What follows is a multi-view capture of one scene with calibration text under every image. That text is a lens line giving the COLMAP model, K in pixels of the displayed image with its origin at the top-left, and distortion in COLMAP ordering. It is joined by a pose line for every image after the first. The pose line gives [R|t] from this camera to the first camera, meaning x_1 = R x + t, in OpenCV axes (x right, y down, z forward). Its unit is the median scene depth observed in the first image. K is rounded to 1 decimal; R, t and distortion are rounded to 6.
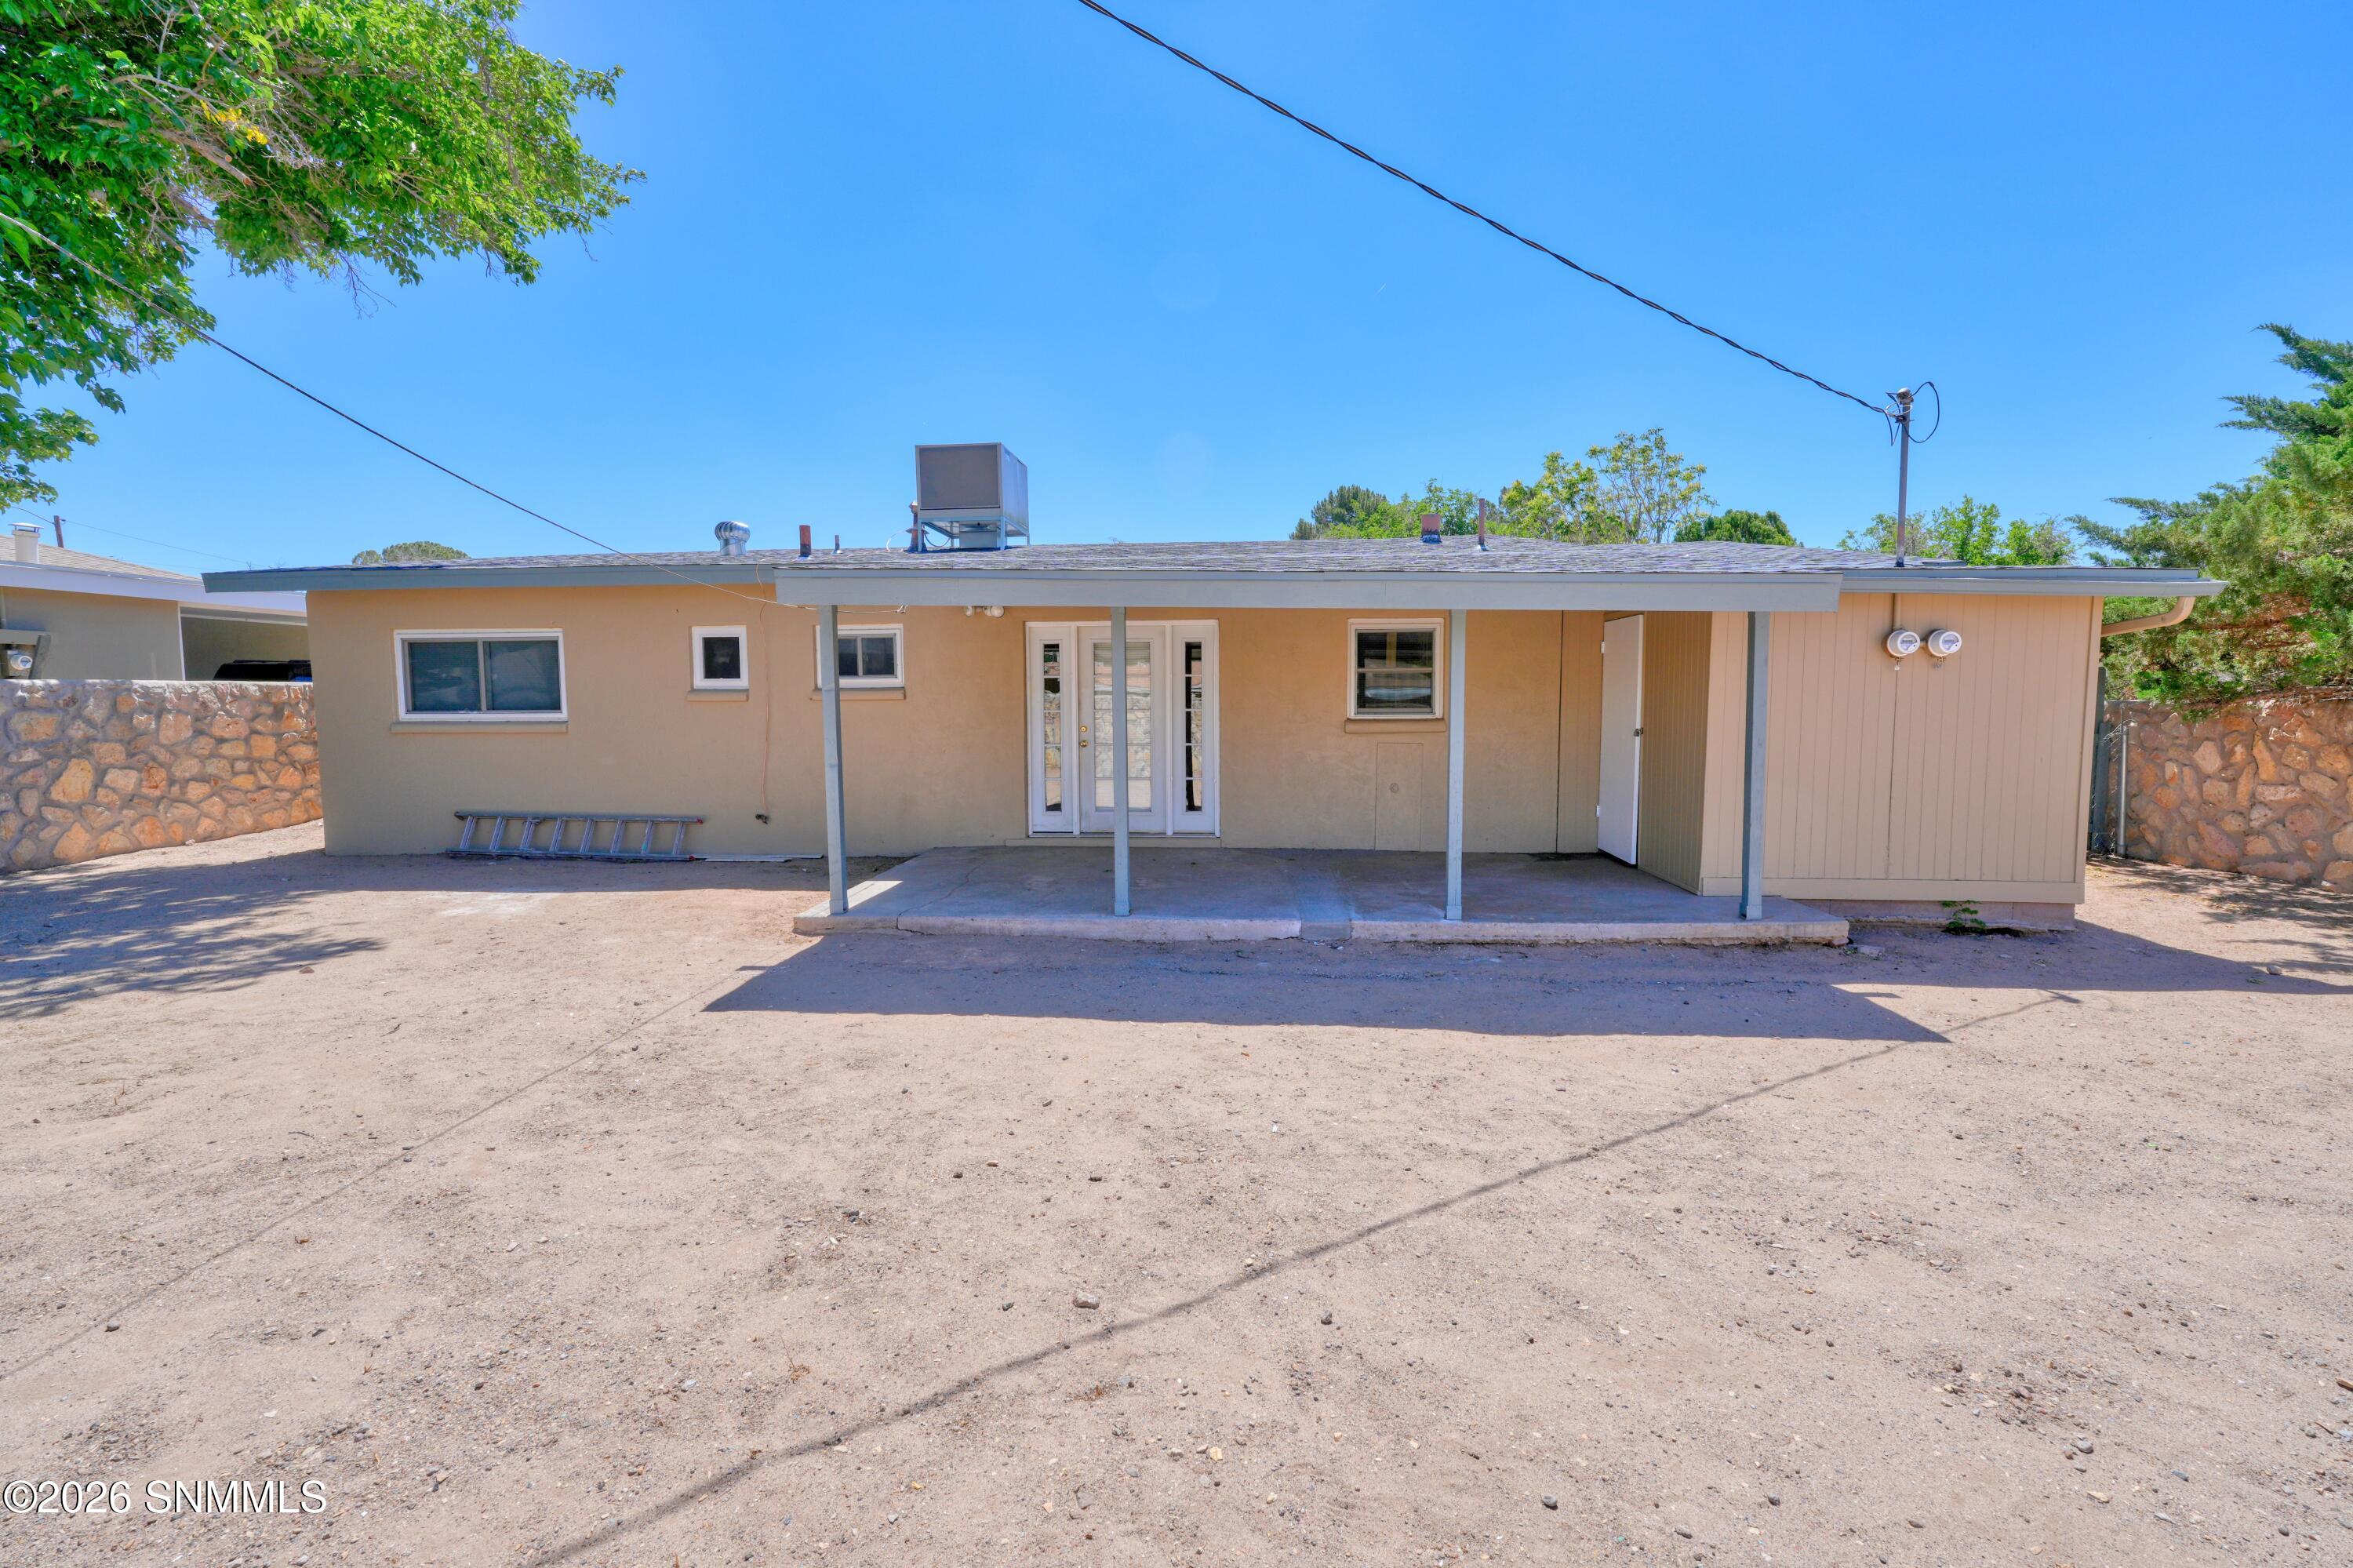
lens RADIAL K [[1040.1, 0, 1177.4], [0, 1040.1, 786.9], [0, 0, 1]] dist [0.000871, 0.000835]
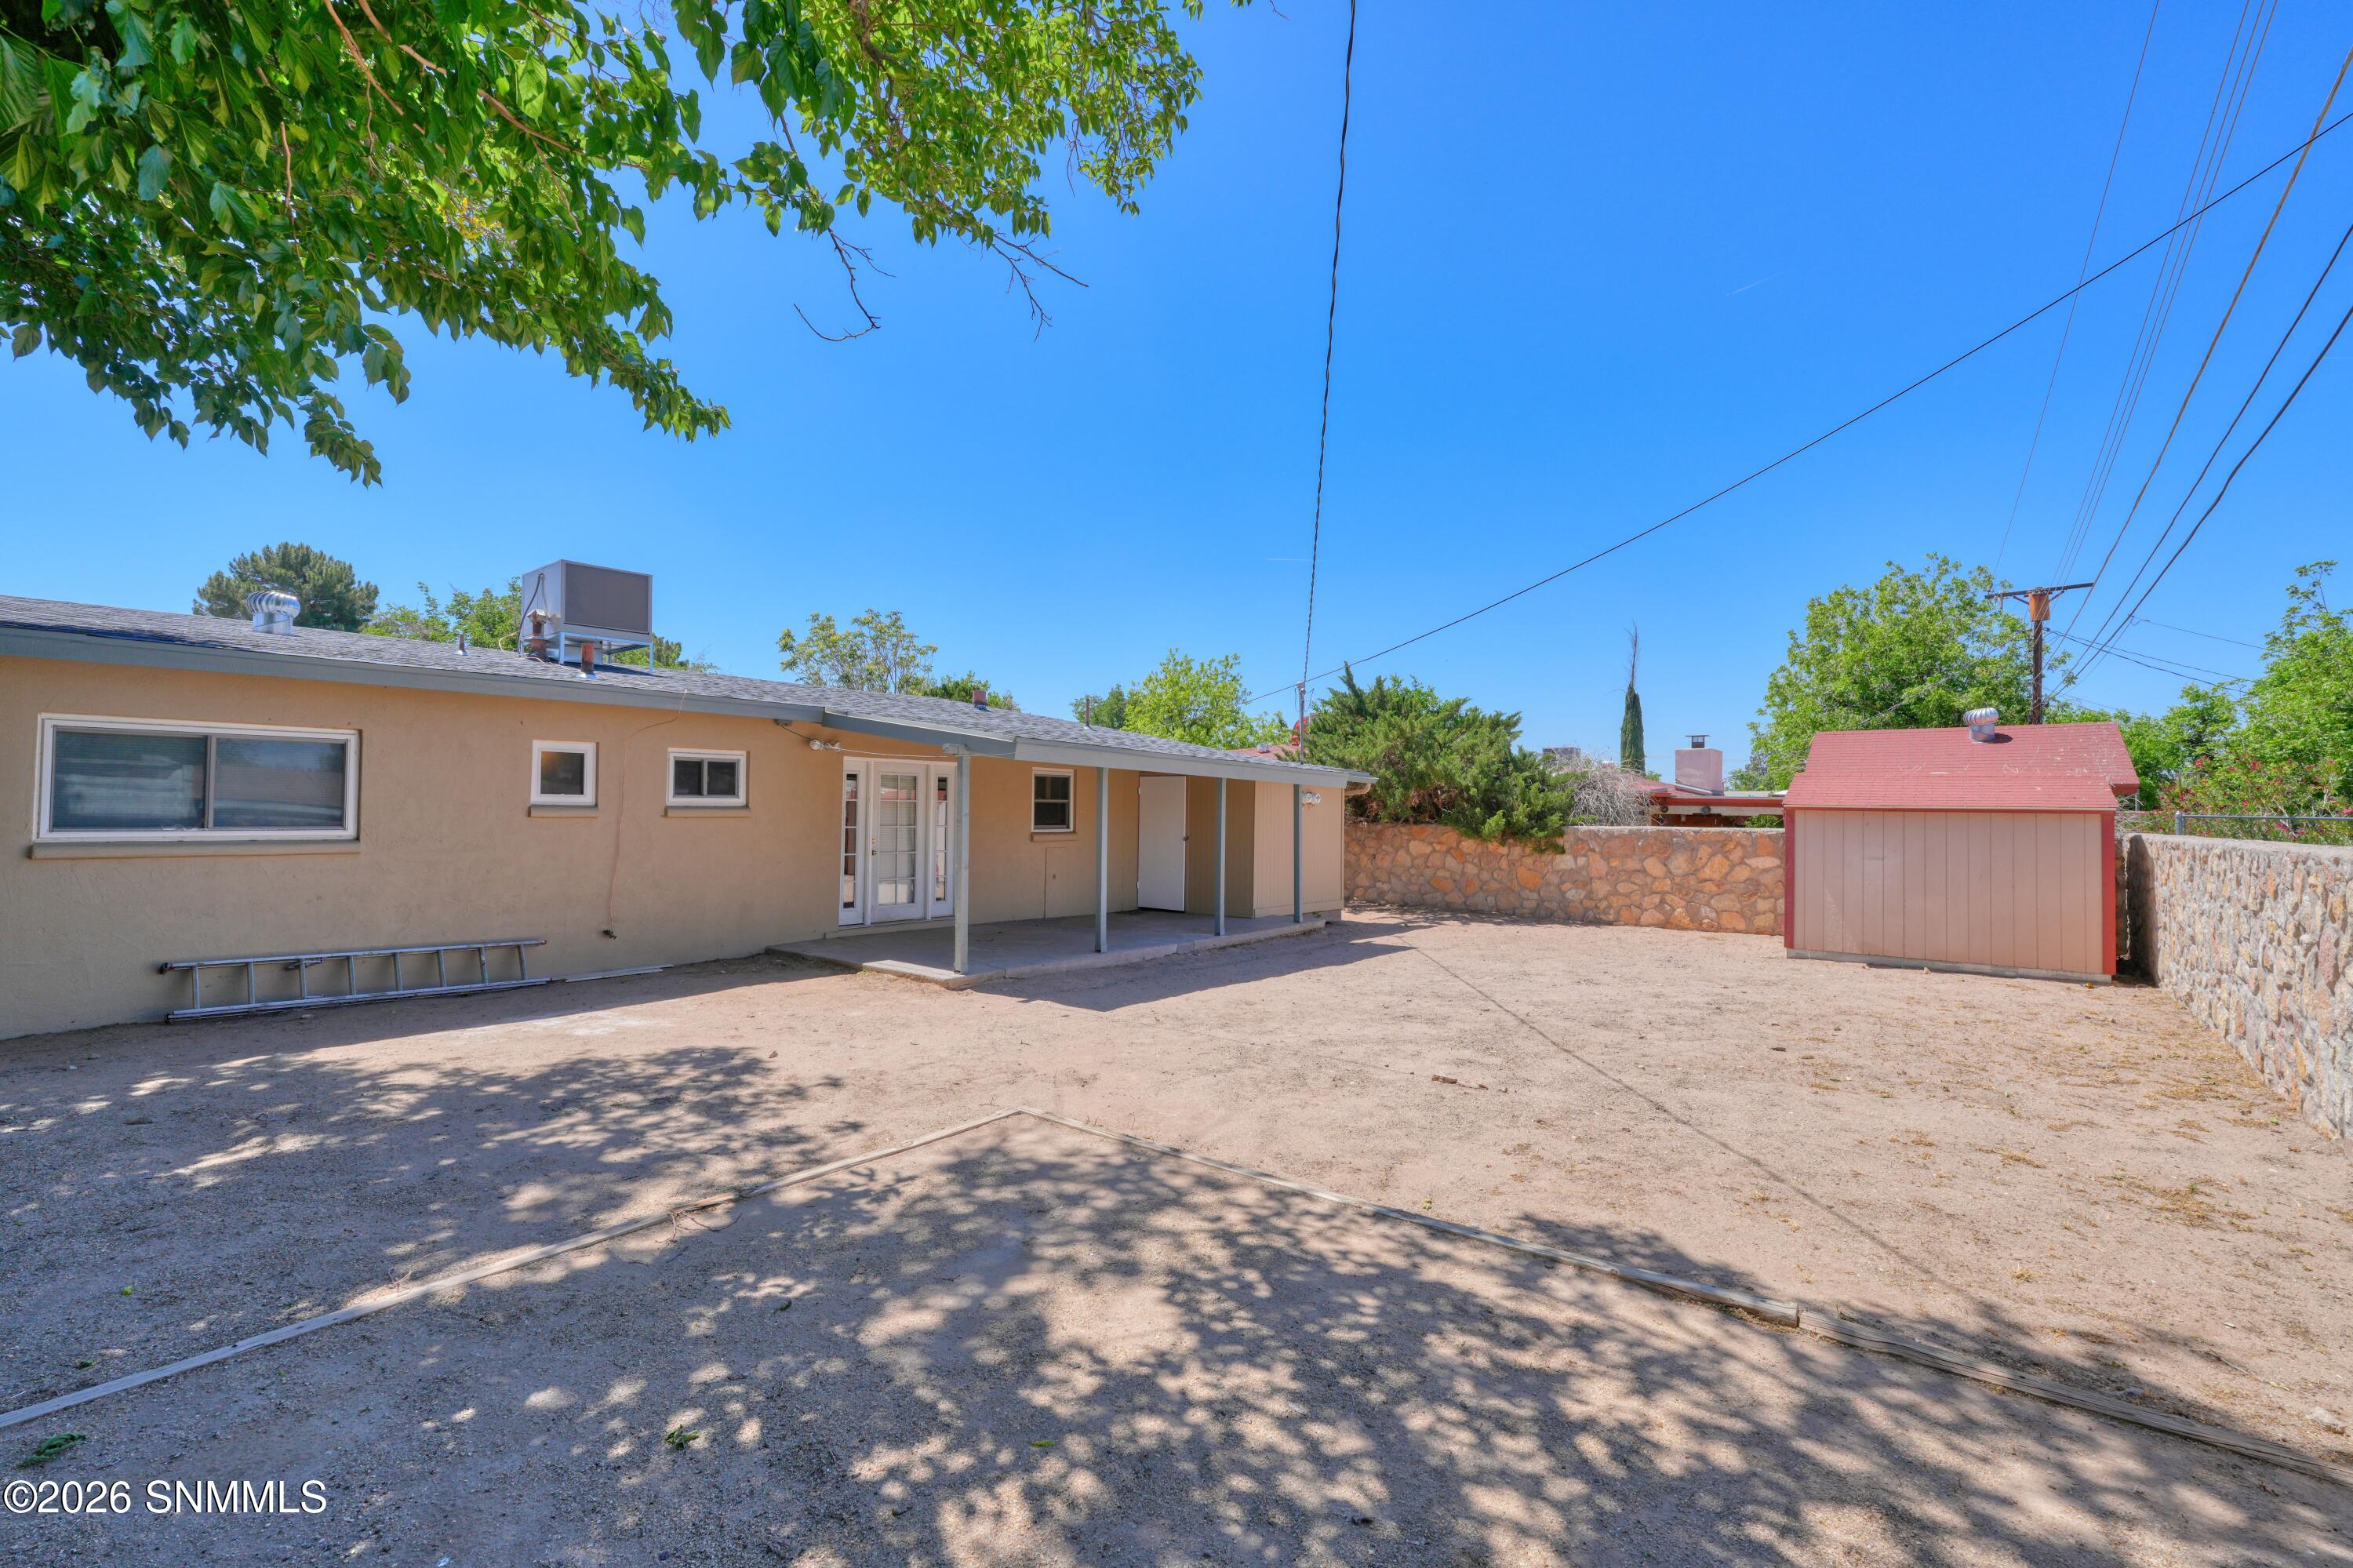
lens RADIAL K [[1029.9, 0, 1176.5], [0, 1029.9, 784.0], [0, 0, 1]] dist [-0.000865, 0.001381]
pose [[0.562048, 0.034144, 0.826400, -0.956912], [0.055017, 0.995391, -0.078544, -0.005763], [-0.825273, 0.089612, 0.557579, -0.020450]]
